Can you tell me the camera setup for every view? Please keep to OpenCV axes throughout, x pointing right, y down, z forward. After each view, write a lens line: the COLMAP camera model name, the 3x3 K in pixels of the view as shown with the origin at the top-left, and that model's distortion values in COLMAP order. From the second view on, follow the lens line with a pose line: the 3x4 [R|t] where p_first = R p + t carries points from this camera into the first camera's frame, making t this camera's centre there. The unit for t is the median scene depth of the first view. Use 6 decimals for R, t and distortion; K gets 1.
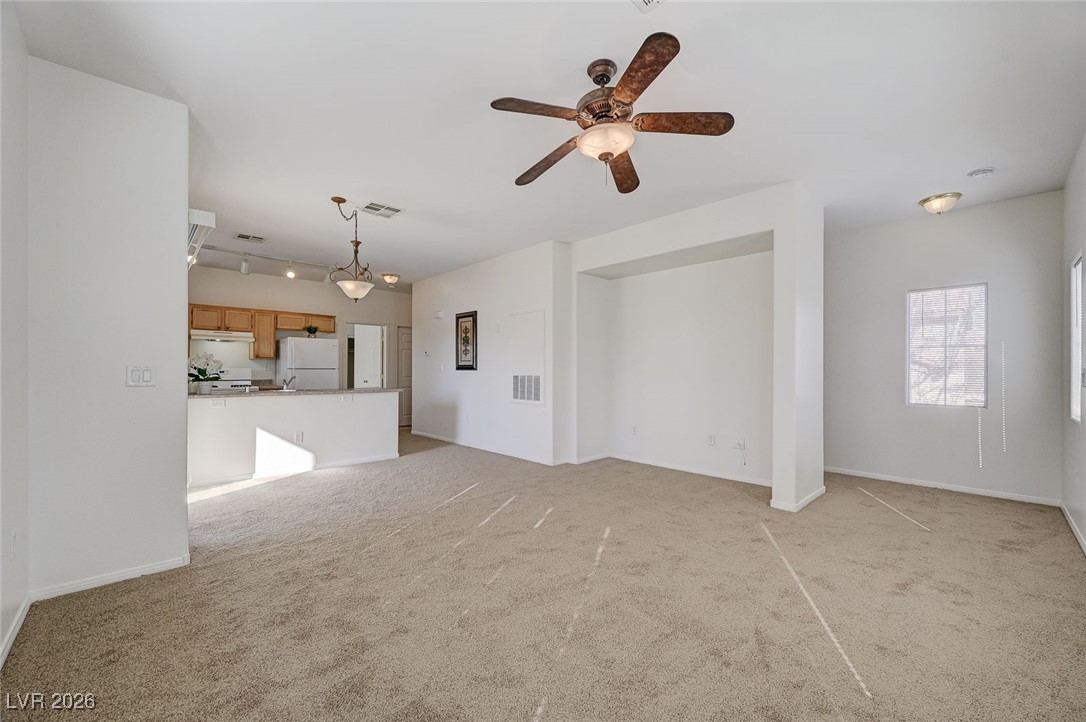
lens RADIAL K [[427.7, 0, 542.9], [0, 427.7, 369.3], [0, 0, 1]] dist [-0.000403, -0.000068]
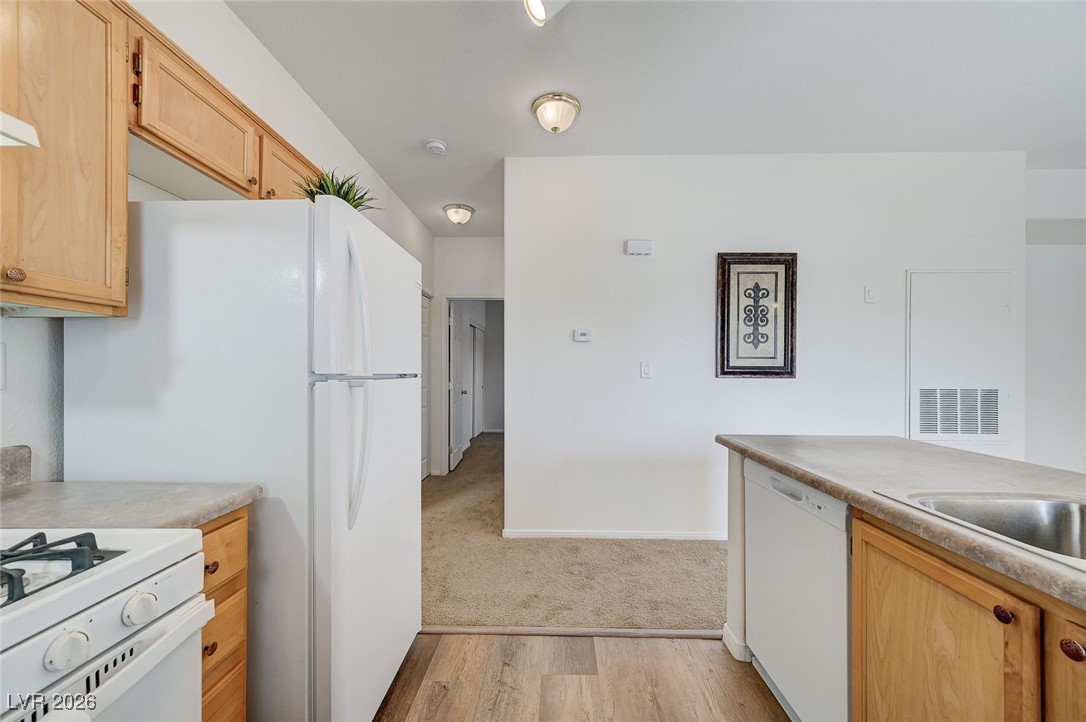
lens RADIAL K [[427.7, 0, 542.9], [0, 427.7, 369.3], [0, 0, 1]] dist [-0.000403, -0.000068]
pose [[0.708076, 0.003090, 0.706129, -0.682035], [-0.007087, 0.999971, 0.002731, -0.006829], [-0.706100, -0.006938, 0.708078, 0.847476]]
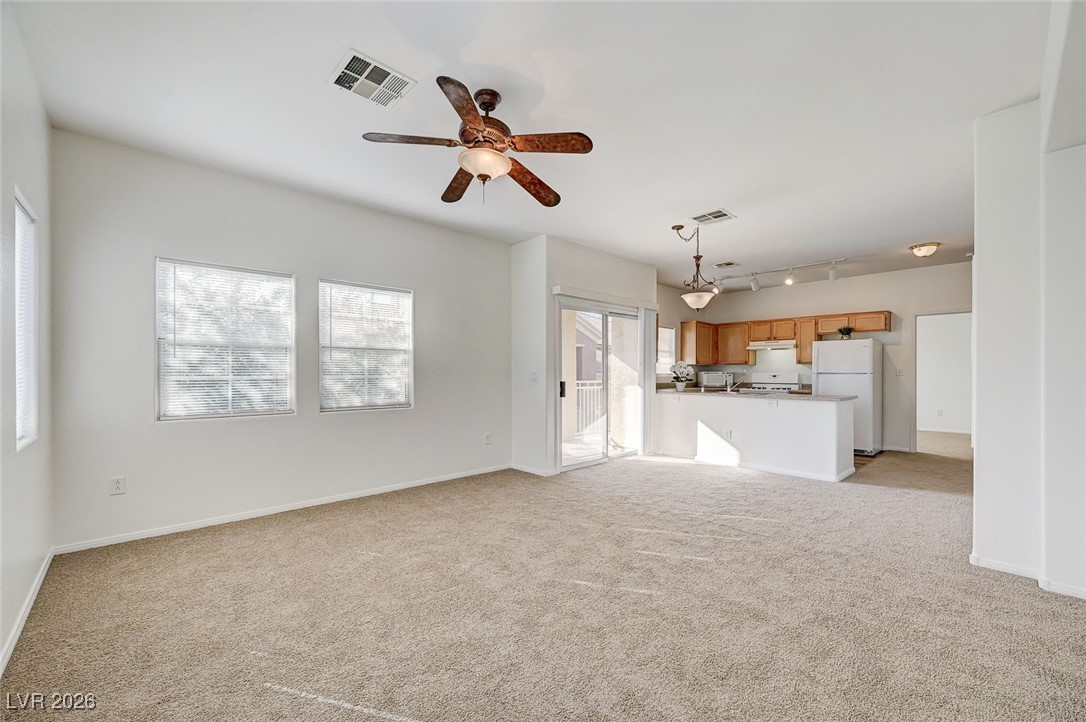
lens RADIAL K [[437.1, 0, 549.5], [0, 437.1, 373.0], [0, 0, 1]] dist [0.000758, 0.000046]
pose [[0.002024, -0.001594, -0.999997, 0.435357], [-0.002772, 0.999995, -0.001600, 0.000930], [0.999994, 0.002775, 0.002020, 0.400920]]
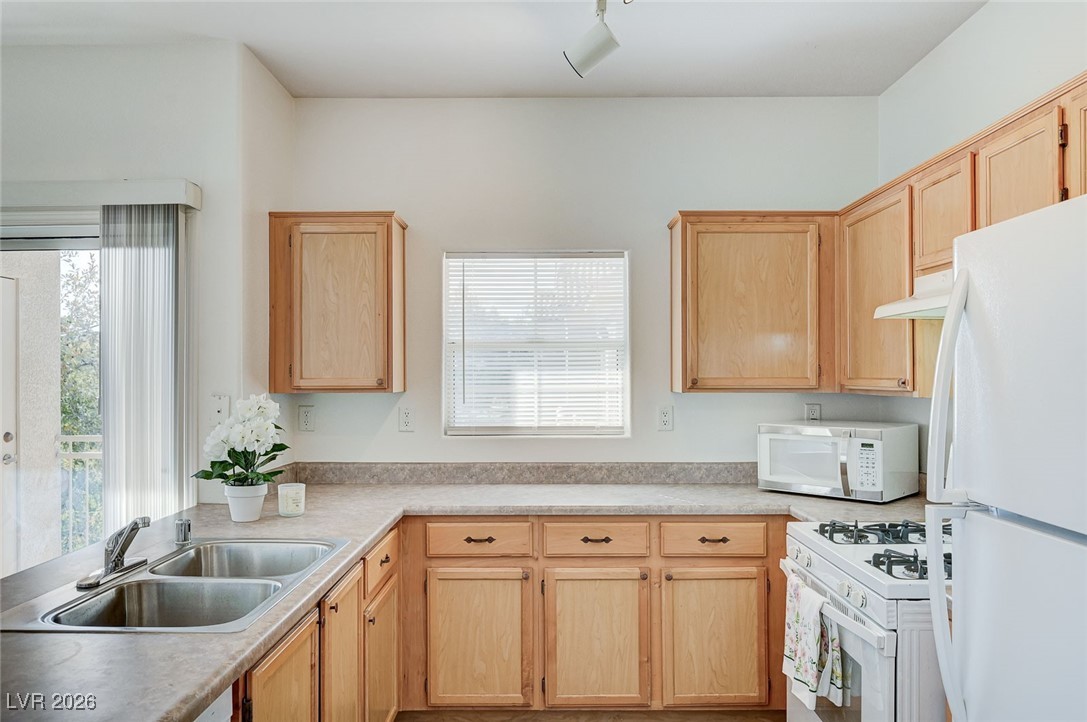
lens RADIAL K [[753.4, 0, 543.5], [0, 753.4, 361.0], [0, 0, 1]] dist [-0.001001, 0.000696]
pose [[-0.694666, -0.011649, -0.719238, -0.368659], [0.004280, 0.999784, -0.020327, -0.038287], [0.719320, -0.017199, -0.694466, 1.105644]]
